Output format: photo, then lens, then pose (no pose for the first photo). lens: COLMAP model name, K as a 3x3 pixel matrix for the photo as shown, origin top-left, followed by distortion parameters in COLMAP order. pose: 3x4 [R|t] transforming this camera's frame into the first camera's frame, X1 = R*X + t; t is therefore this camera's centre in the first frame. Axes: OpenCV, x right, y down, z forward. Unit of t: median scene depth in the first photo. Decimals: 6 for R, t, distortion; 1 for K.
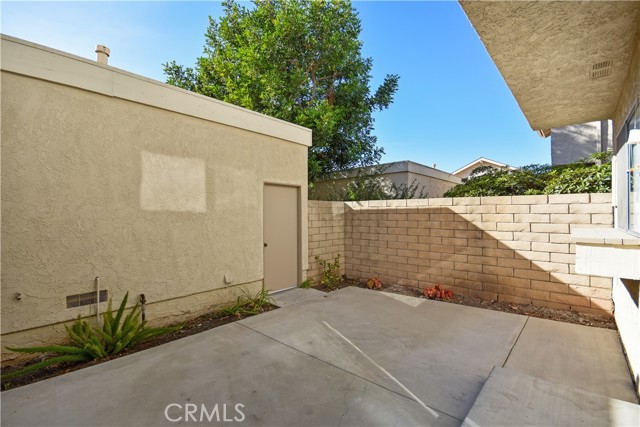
lens RADIAL K [[287.6, 0, 330.9], [0, 287.6, 212.4], [0, 0, 1]] dist [0.000289, -0.000014]
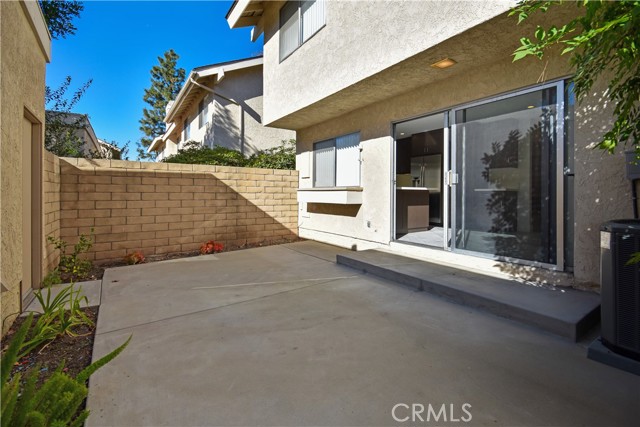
lens RADIAL K [[286.5, 0, 320.6], [0, 286.5, 192.5], [0, 0, 1]] dist [0.000190, 0.000046]
pose [[0.247990, 0.004445, 0.968752, -0.628074], [-0.004397, 0.999984, -0.003463, 0.063778], [-0.968753, -0.003401, 0.248005, 0.311435]]
